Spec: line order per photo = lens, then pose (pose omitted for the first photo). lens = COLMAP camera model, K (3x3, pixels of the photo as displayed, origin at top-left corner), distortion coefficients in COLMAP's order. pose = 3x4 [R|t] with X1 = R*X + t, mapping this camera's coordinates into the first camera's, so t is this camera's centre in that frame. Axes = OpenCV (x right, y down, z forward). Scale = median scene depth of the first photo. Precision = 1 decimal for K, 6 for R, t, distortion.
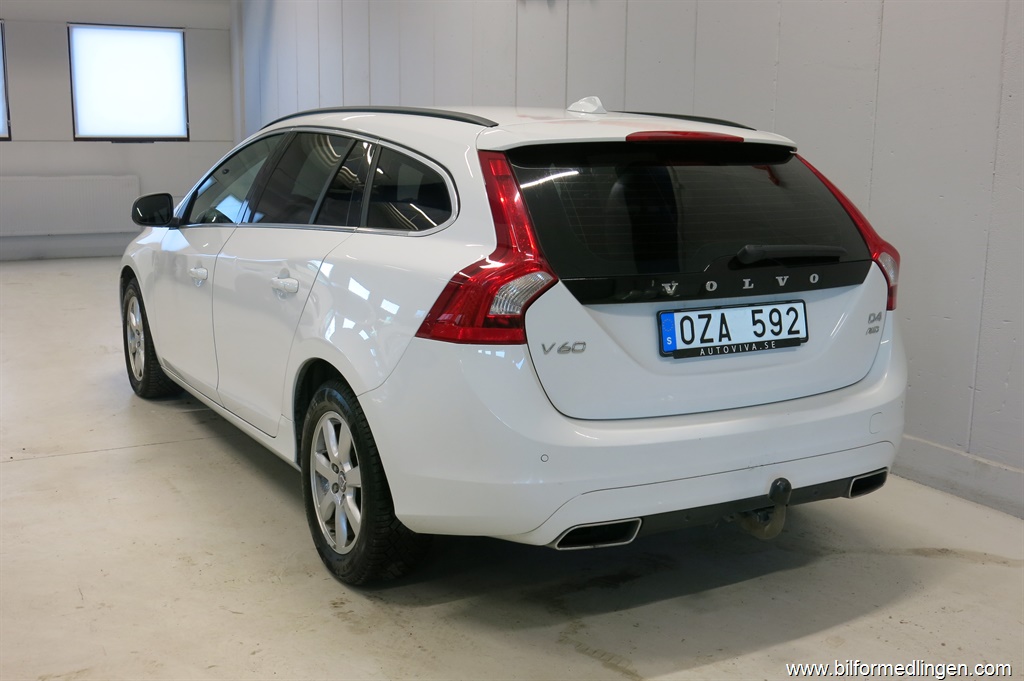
lens RADIAL K [[1152.8, 0, 512.3], [0, 1152.8, 340.5], [0, 0, 1]] dist [-0.021069, 0.000000]
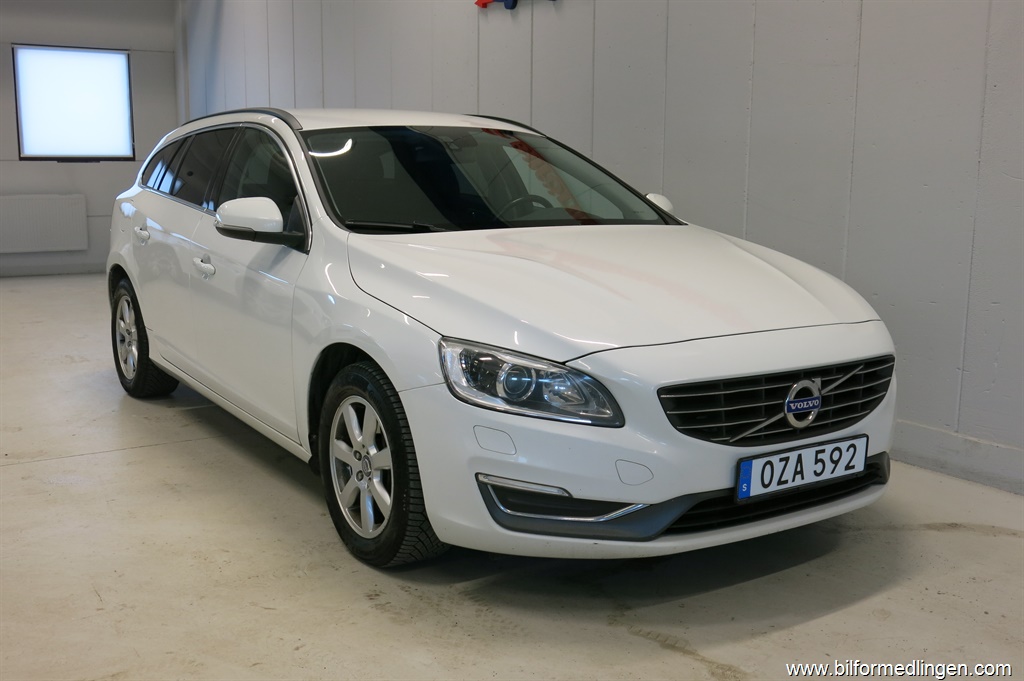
lens RADIAL K [[1082.4, 0, 508.0], [0, 1082.4, 344.7], [0, 0, 1]] dist [-0.019126, 0.000000]
pose [[0.996656, -0.017570, 0.079803, -0.083997], [0.018771, 0.999721, -0.014324, 0.025850], [-0.079529, 0.015774, 0.996708, 0.064293]]
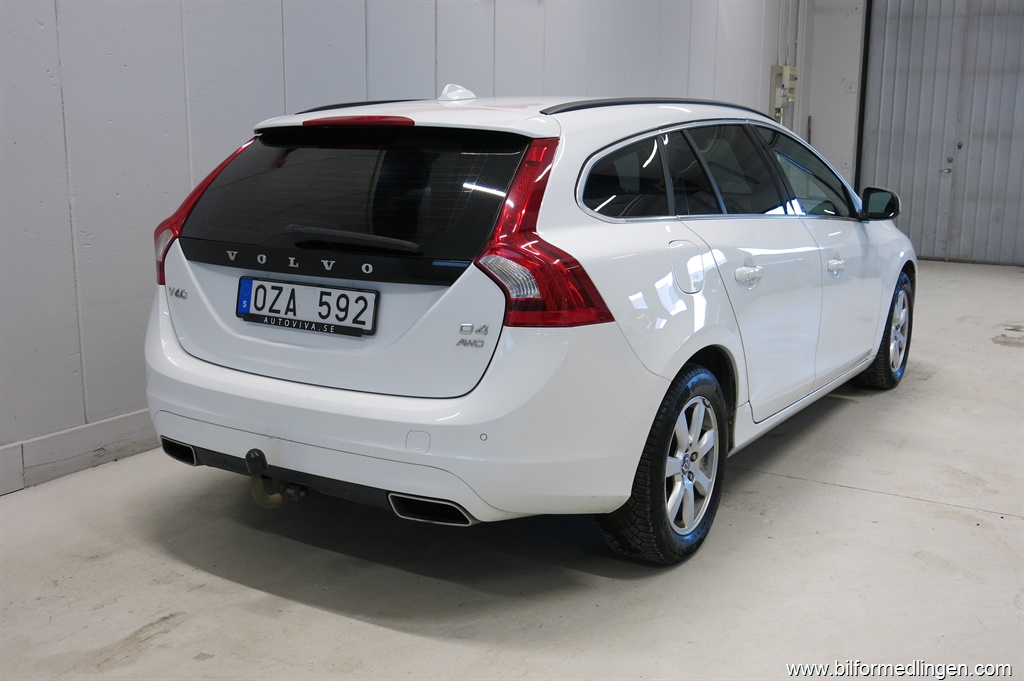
lens RADIAL K [[1084.5, 0, 510.3], [0, 1084.5, 338.6], [0, 0, 1]] dist [-0.017828, 0.000000]
pose [[0.517779, 0.162928, -0.839856, 1.119560], [-0.163314, 0.982469, 0.089910, -0.099815], [0.839782, 0.090607, 0.535311, 0.647391]]
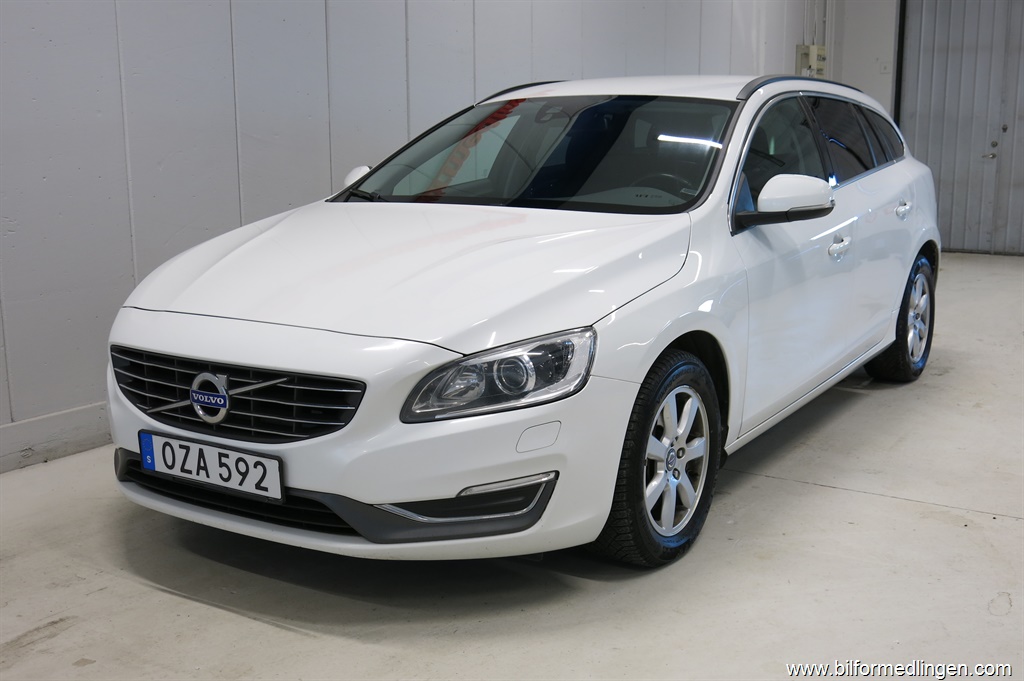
lens RADIAL K [[1152.8, 0, 514.1], [0, 1152.8, 340.9], [0, 0, 1]] dist [-0.021069, 0.000000]
pose [[0.486964, 0.150905, -0.860287, 1.137093], [-0.152306, 0.984542, 0.086489, -0.093887], [0.860040, 0.088910, 0.502420, 0.698748]]
